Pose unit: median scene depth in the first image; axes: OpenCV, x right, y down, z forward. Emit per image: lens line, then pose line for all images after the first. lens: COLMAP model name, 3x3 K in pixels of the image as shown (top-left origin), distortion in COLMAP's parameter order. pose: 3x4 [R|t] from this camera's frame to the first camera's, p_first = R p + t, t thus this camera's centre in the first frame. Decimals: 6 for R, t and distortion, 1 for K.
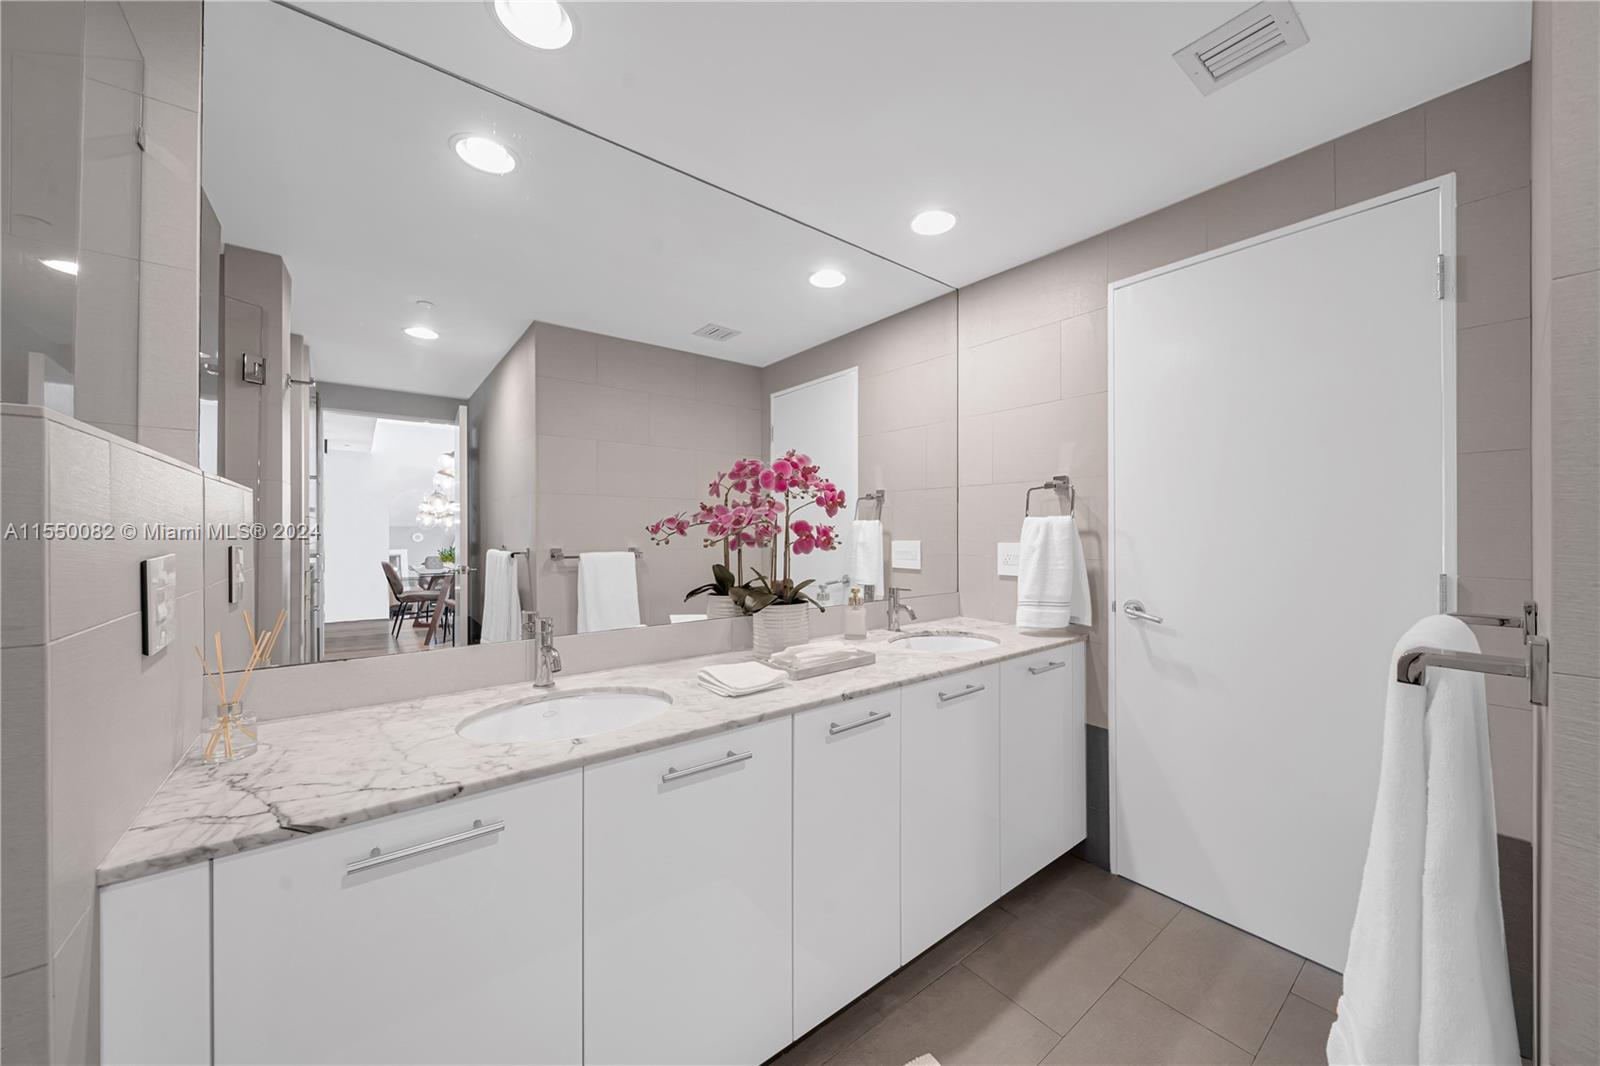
lens RADIAL K [[566.7, 0, 805.1], [0, 566.7, 532.0], [0, 0, 1]] dist [-0.001904, -0.000652]
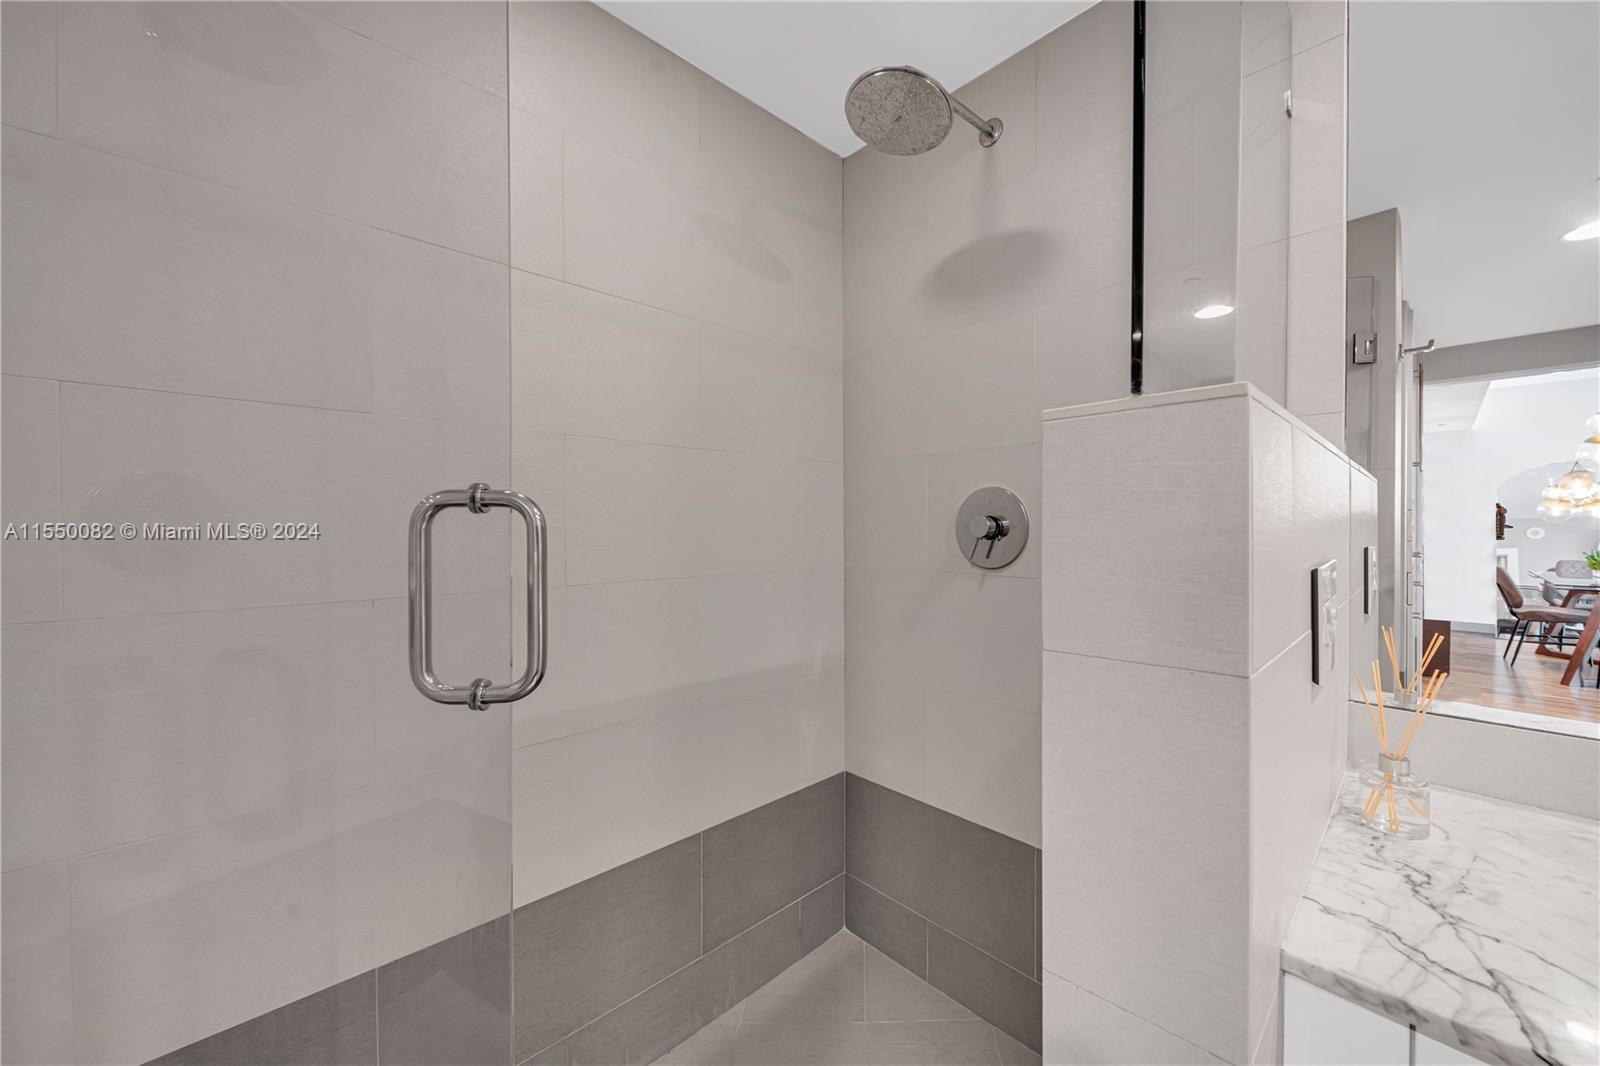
lens RADIAL K [[598.3, 0, 837.2], [0, 598.3, 533.3], [0, 0, 1]] dist [-0.002475, -0.000546]
pose [[0.100509, 0.007503, -0.994908, -0.278782], [0.003092, 0.999964, 0.007854, -0.006444], [0.994931, -0.003866, 0.100483, 0.164367]]
